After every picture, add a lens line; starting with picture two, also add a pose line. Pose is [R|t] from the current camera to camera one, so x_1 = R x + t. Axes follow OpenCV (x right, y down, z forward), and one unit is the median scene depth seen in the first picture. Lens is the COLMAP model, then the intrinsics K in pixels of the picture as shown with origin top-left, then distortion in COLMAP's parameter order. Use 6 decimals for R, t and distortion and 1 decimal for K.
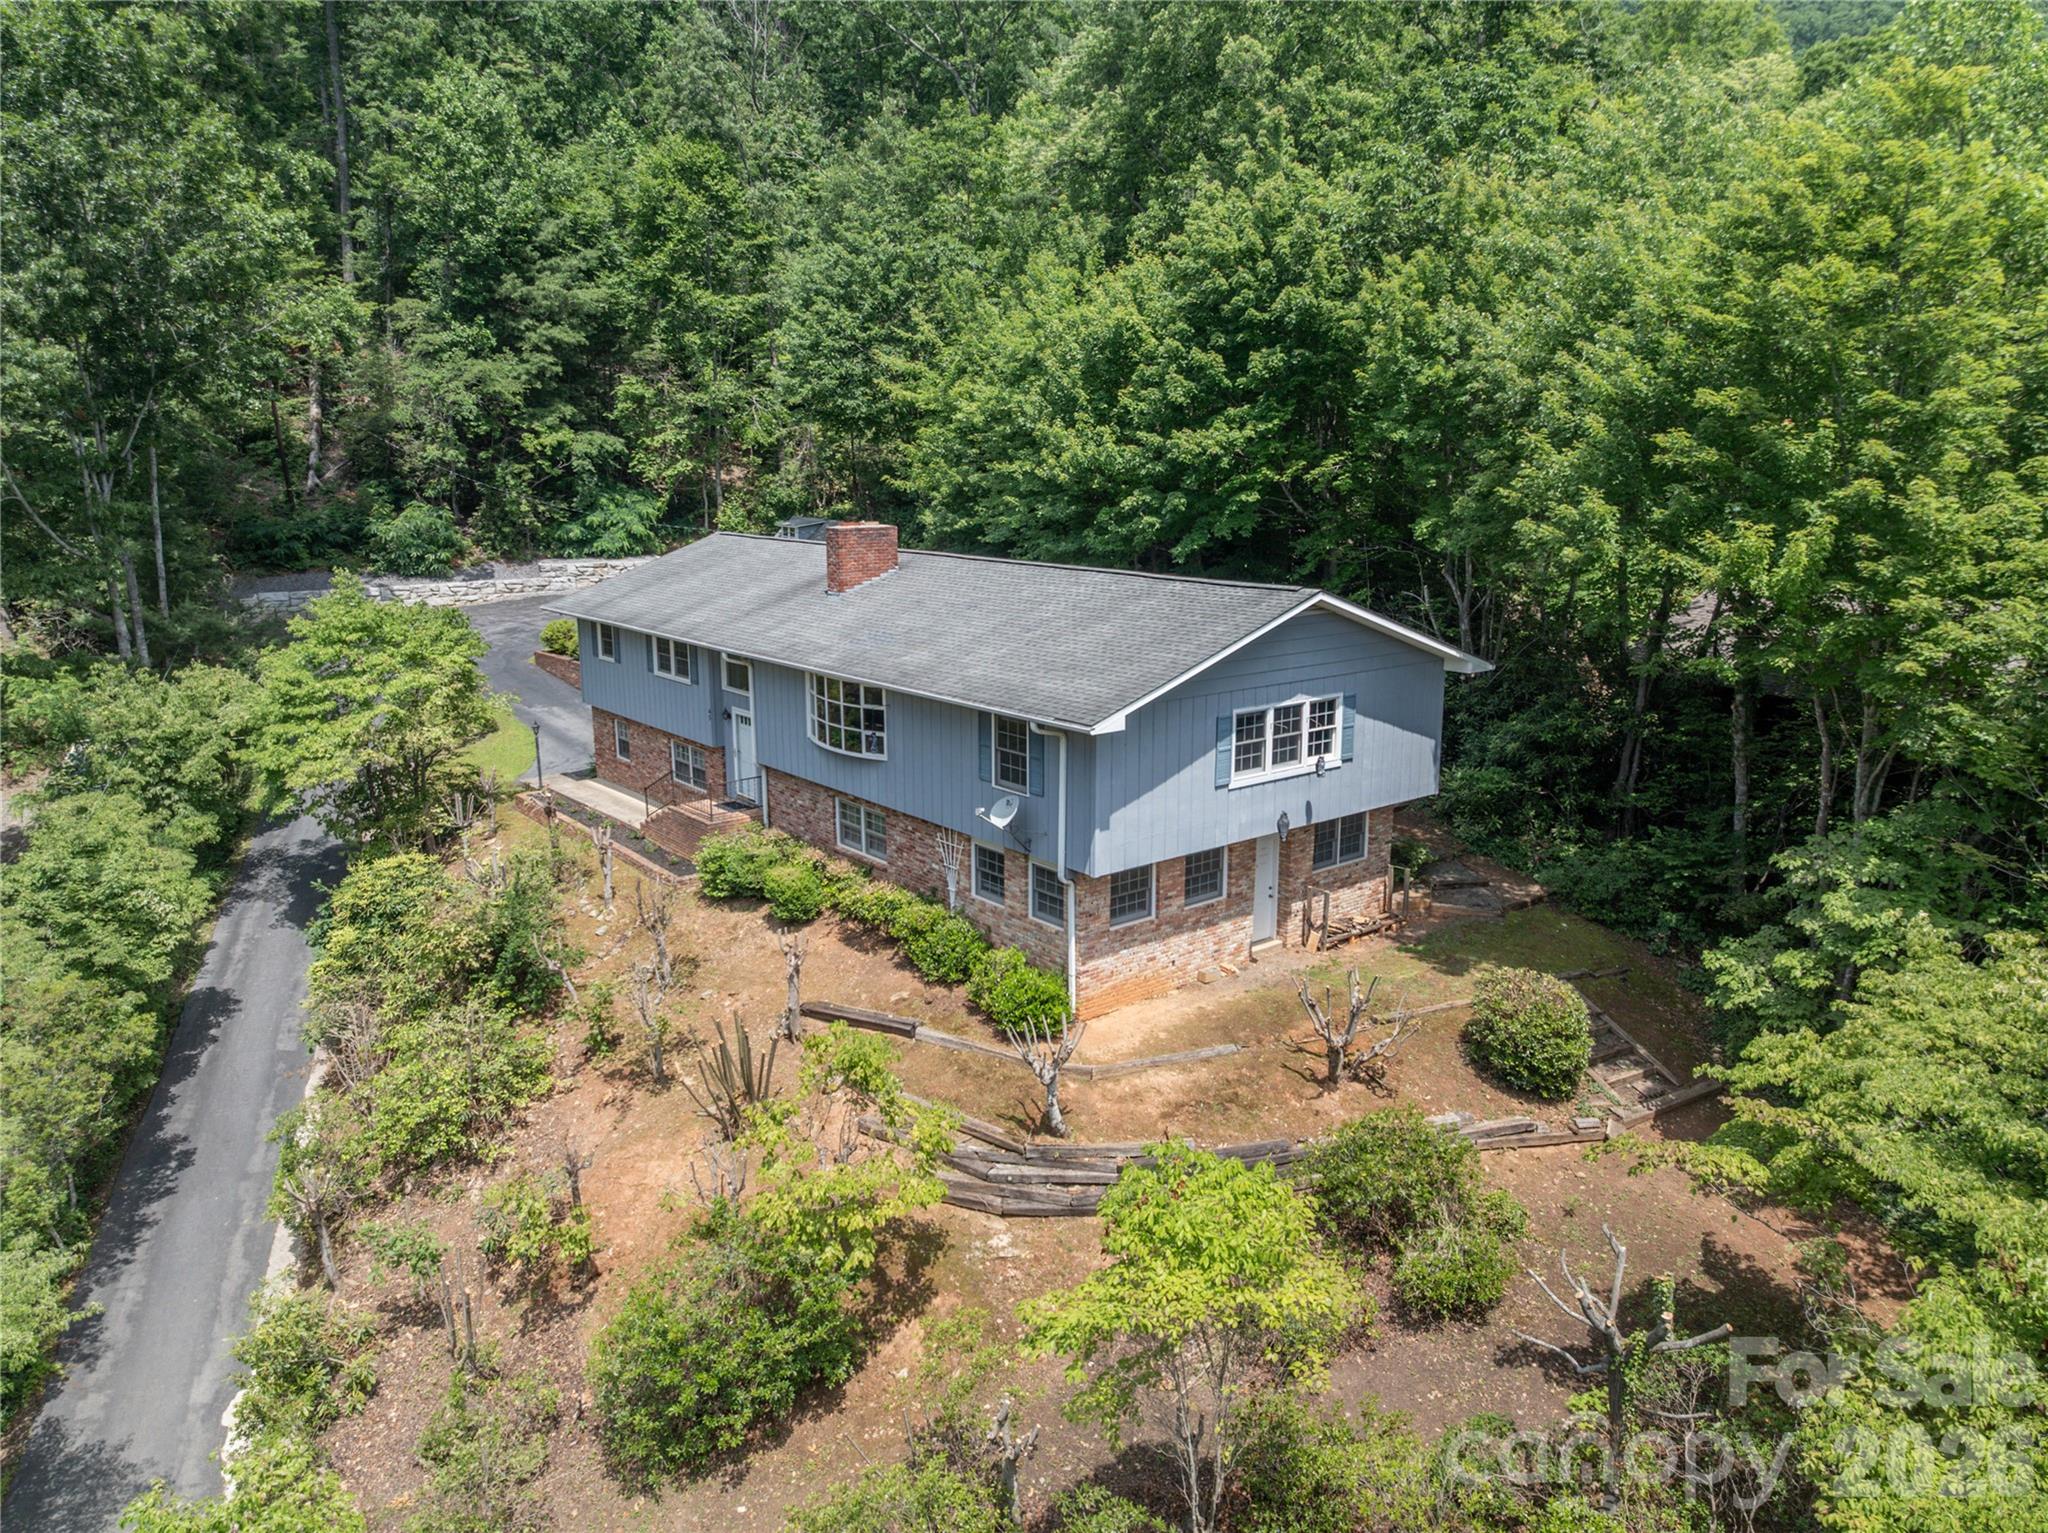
lens RADIAL K [[1429.5, 0, 1024.0], [0, 1429.5, 766.5], [0, 0, 1]] dist [-0.037473, -0.005319]
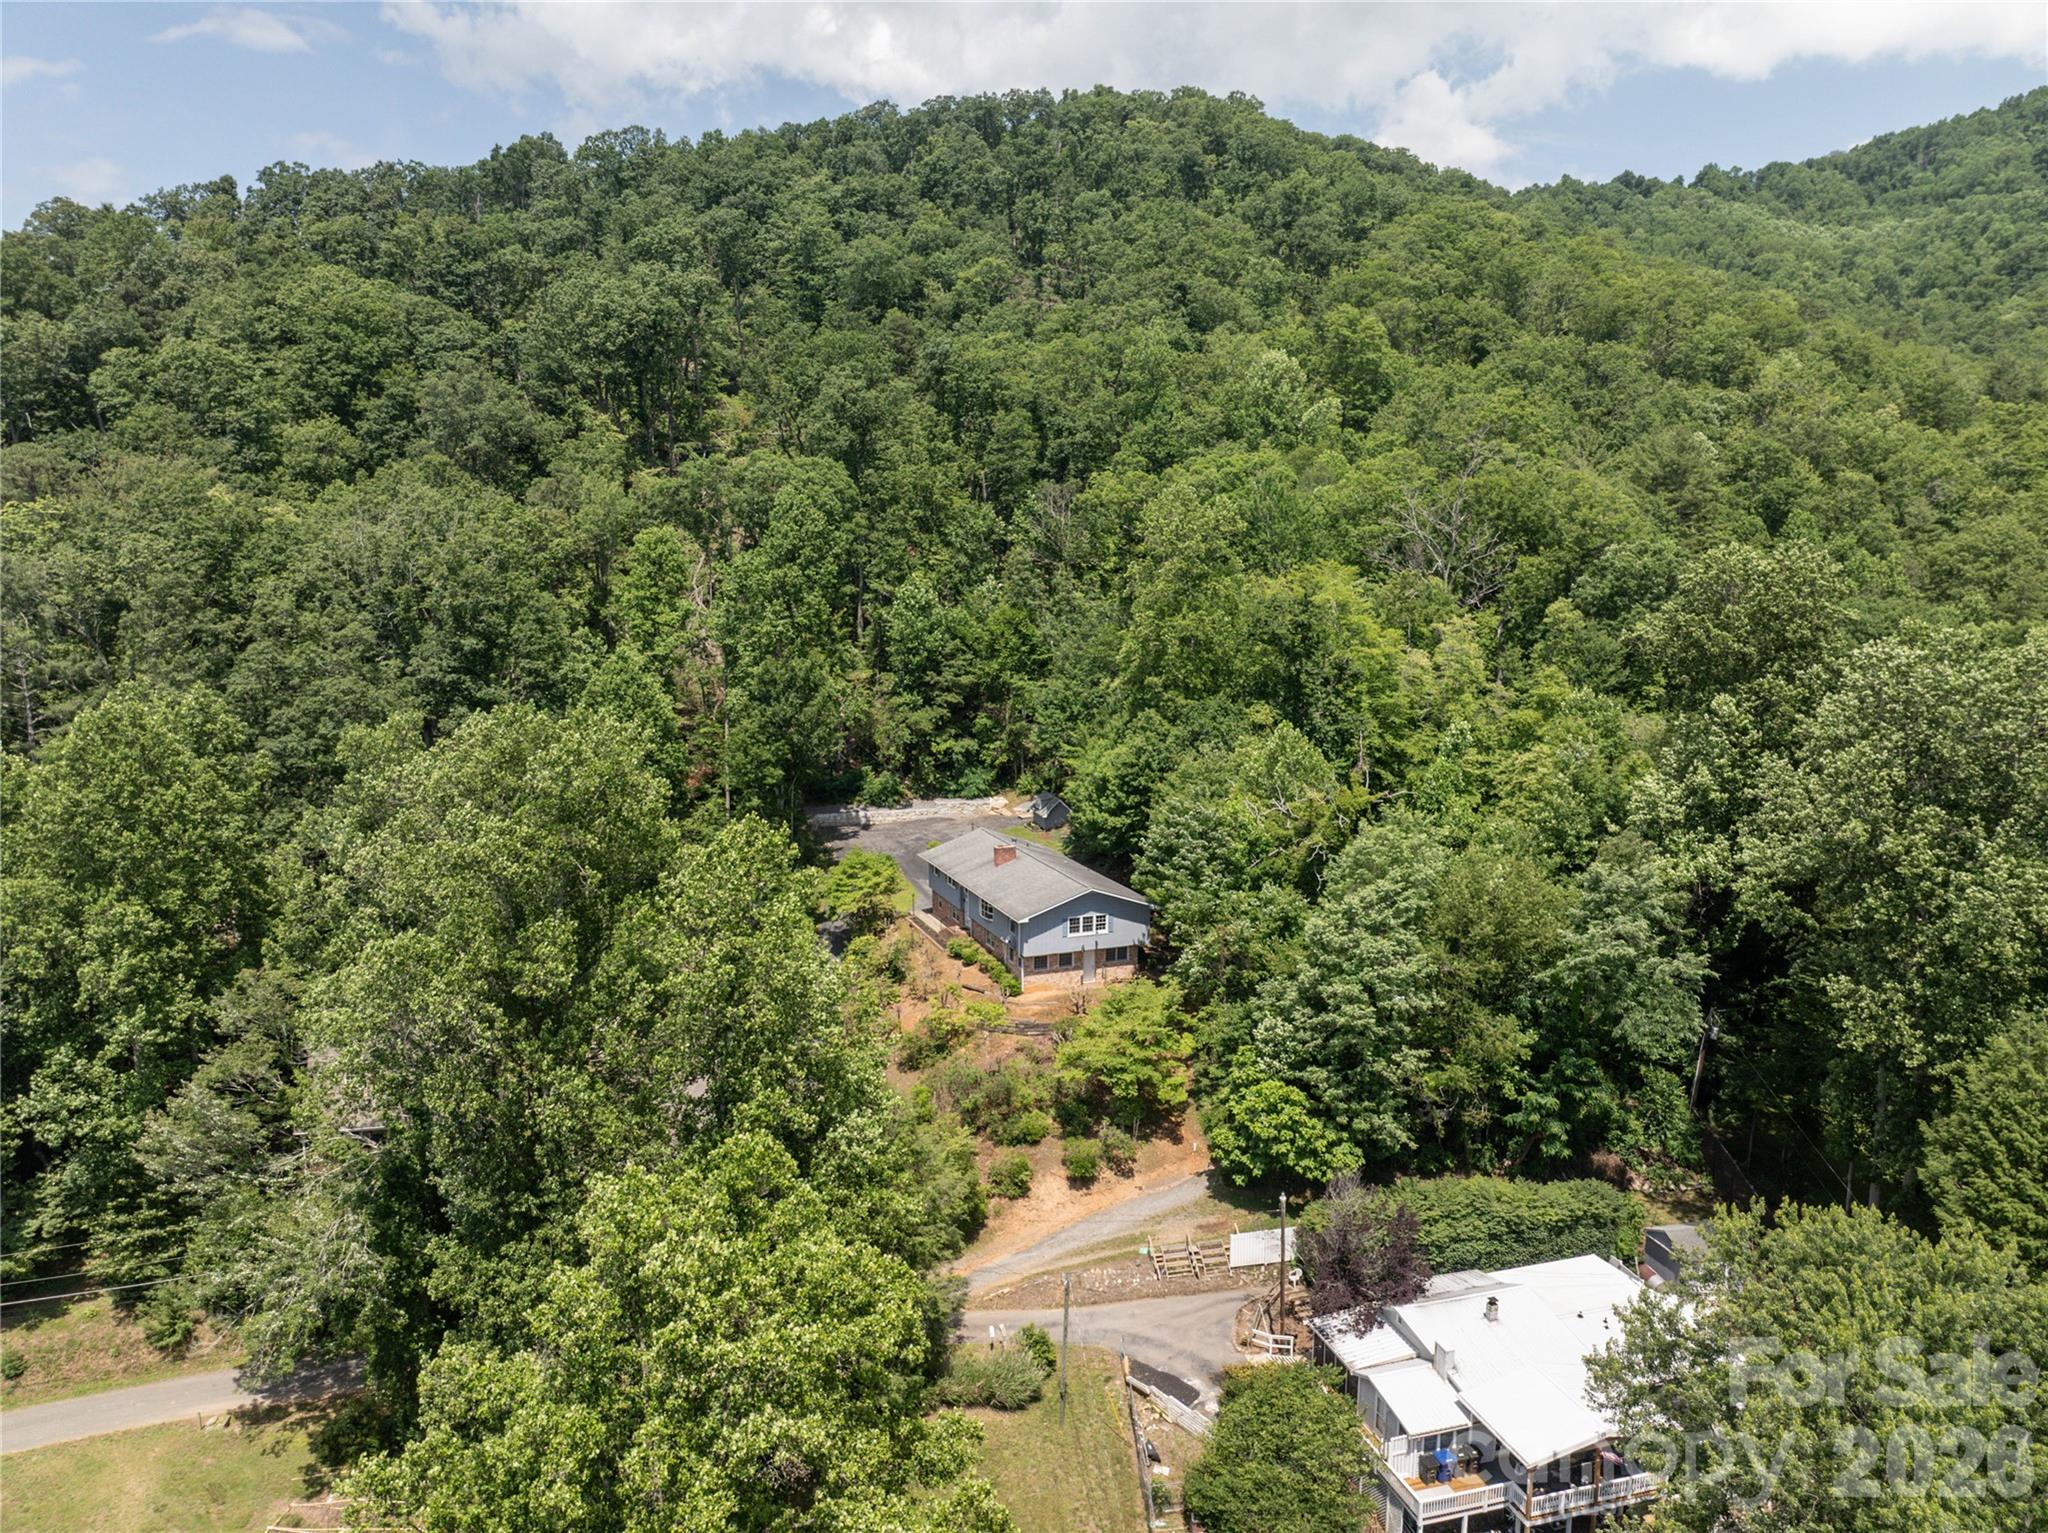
lens RADIAL K [[1429.5, 0, 1024.0], [0, 1429.5, 766.5], [0, 0, 1]] dist [-0.037473, -0.005319]
pose [[0.951434, 0.045532, -0.304466, 0.995366], [-0.066041, 0.996165, -0.057400, -0.180510], [0.300685, 0.074719, 0.950792, -2.298235]]
